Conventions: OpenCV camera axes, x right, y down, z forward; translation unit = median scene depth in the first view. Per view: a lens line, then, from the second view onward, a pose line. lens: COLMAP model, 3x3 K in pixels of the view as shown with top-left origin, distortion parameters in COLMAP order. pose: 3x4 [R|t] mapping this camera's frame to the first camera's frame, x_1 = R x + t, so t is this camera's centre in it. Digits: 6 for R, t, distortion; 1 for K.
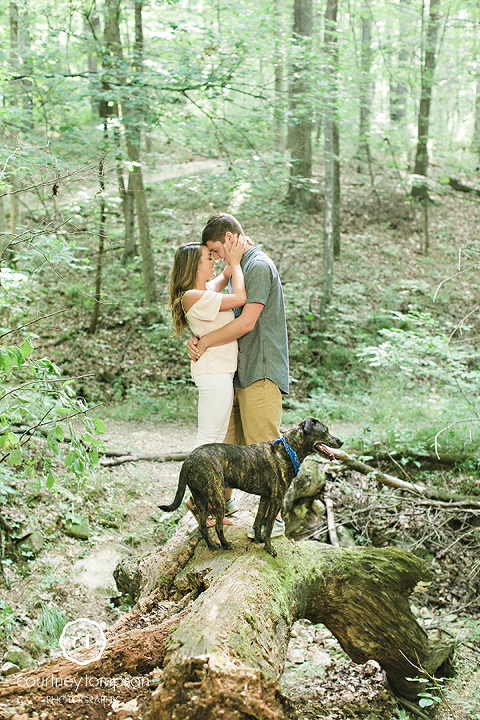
lens RADIAL K [[1010.4, 0, 241.7], [0, 1010.4, 410.9], [0, 0, 1]] dist [0.015662, 0.018985]
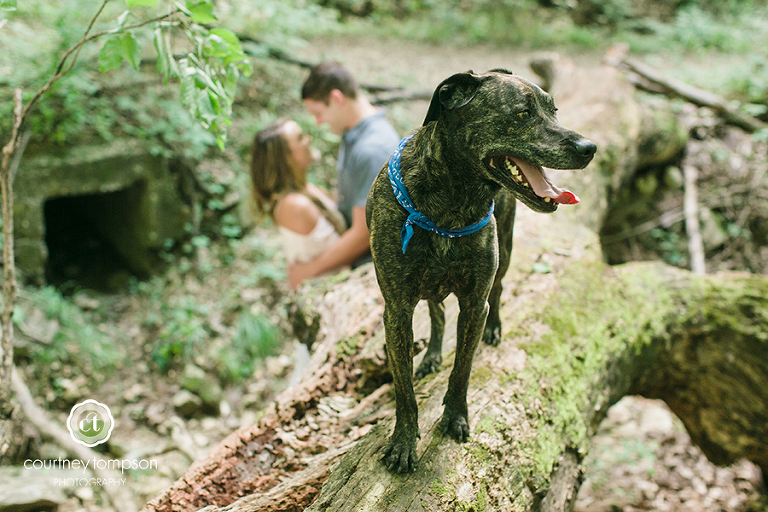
lens RADIAL K [[1077.8, 0, 384.0], [0, 1077.8, 256.0], [0, 0, 1]] dist [0.015662, 0.018985]
pose [[0.980506, 0.070437, -0.183429, 0.020722], [-0.032283, 0.978602, 0.203216, 0.004266], [0.193817, -0.193333, 0.961799, 0.244088]]
